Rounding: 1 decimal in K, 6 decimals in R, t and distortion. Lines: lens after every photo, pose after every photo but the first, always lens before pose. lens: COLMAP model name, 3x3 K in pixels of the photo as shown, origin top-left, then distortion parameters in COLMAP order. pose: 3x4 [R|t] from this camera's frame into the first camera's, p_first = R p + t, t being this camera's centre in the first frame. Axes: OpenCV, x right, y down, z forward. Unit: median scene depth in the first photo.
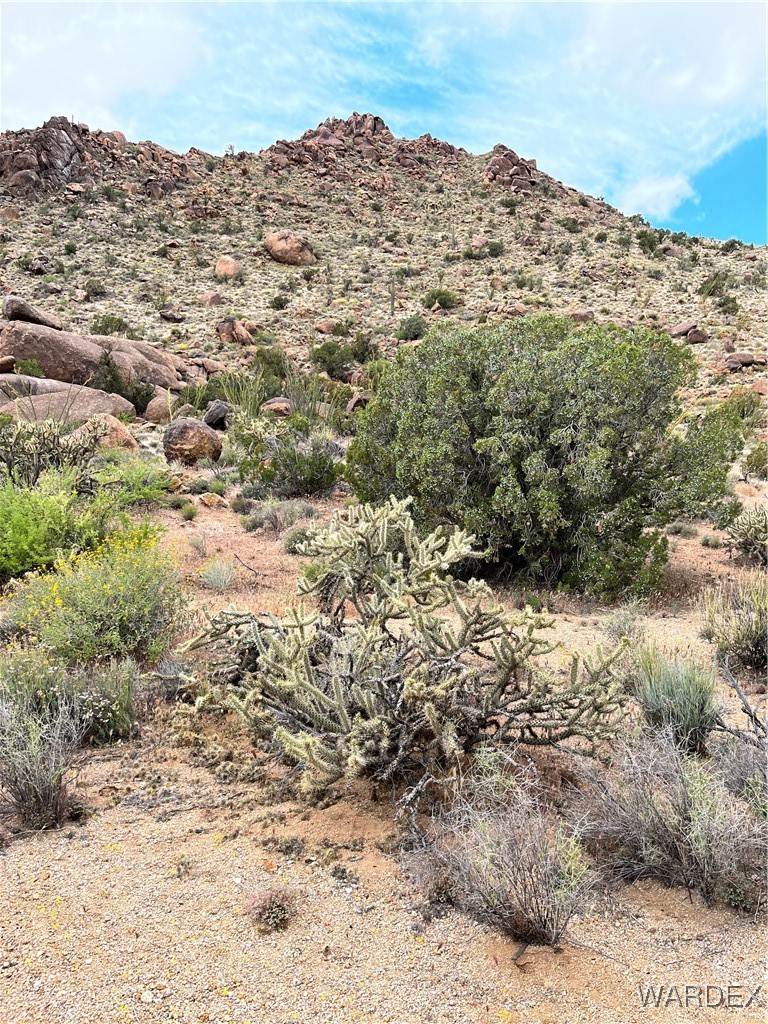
lens RADIAL K [[783.2, 0, 394.8], [0, 783.2, 515.1], [0, 0, 1]] dist [0.059254, -0.064798]
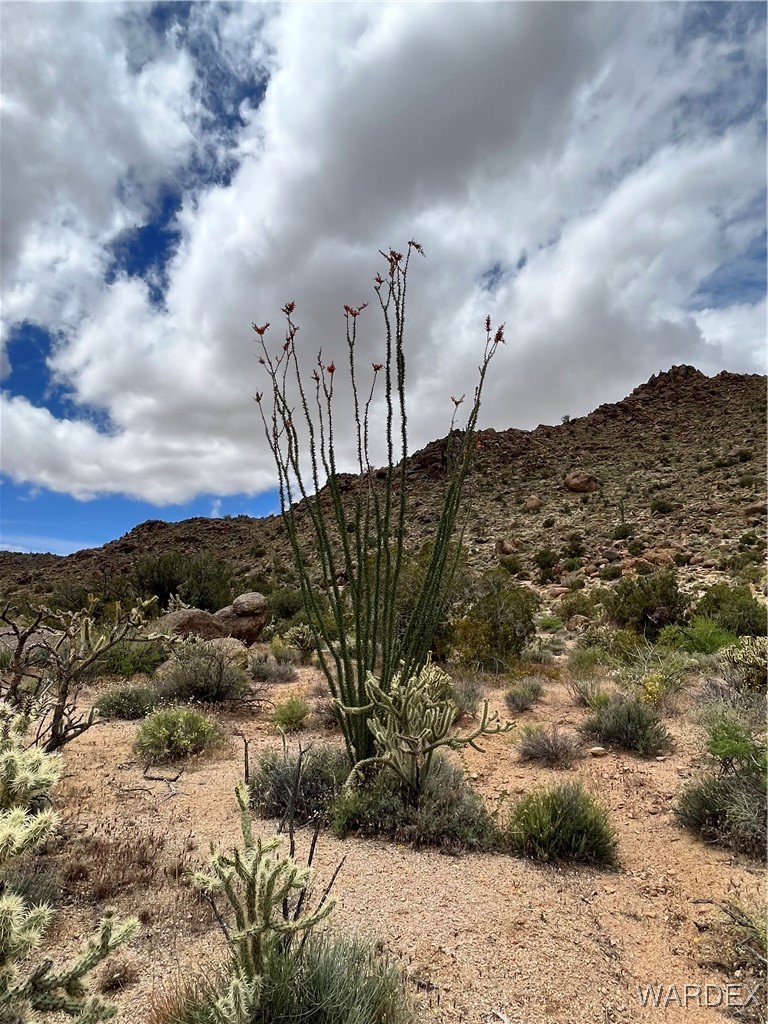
lens RADIAL K [[606.3, 0, 391.6], [0, 606.3, 498.1], [0, 0, 1]] dist [0.017206, 0.000648]
pose [[0.821671, -0.138236, -0.552945, 0.280346], [-0.018837, 0.963026, -0.268748, 0.021180], [0.569651, 0.231238, 0.788687, -0.175915]]
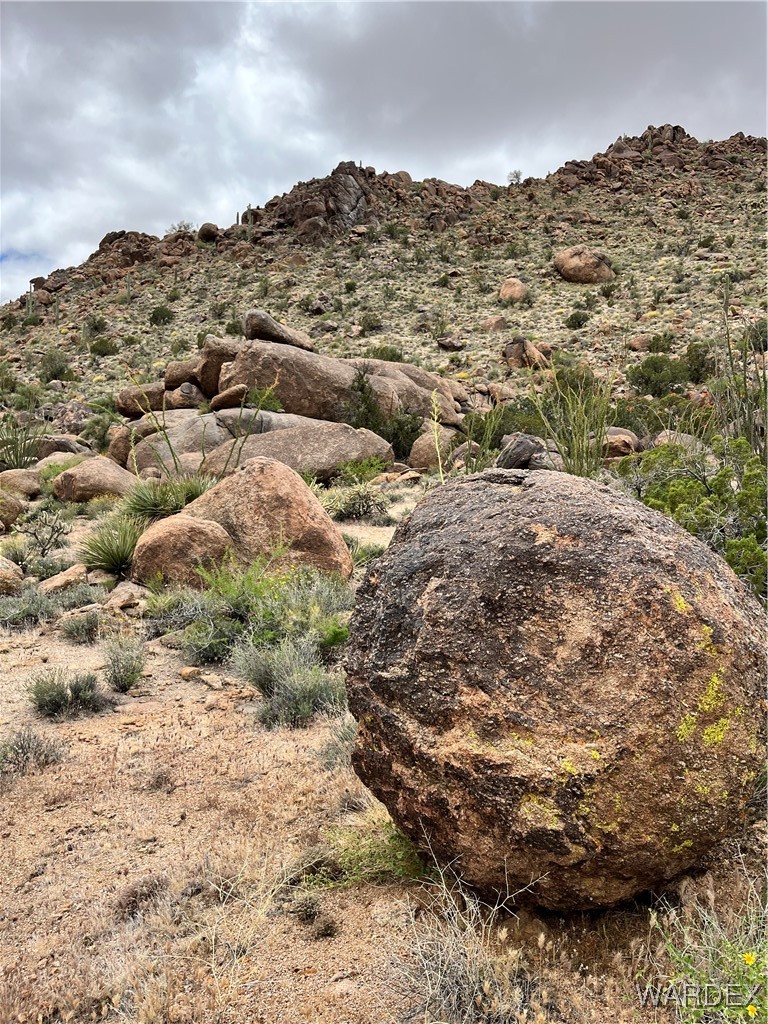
lens RADIAL K [[783.2, 0, 392.9], [0, 783.2, 516.4], [0, 0, 1]] dist [0.059254, -0.064798]
pose [[0.940895, 0.006532, -0.338635, -0.045750], [-0.023721, 0.998630, -0.046644, -0.020982], [0.337867, 0.051920, 0.939761, 0.165153]]
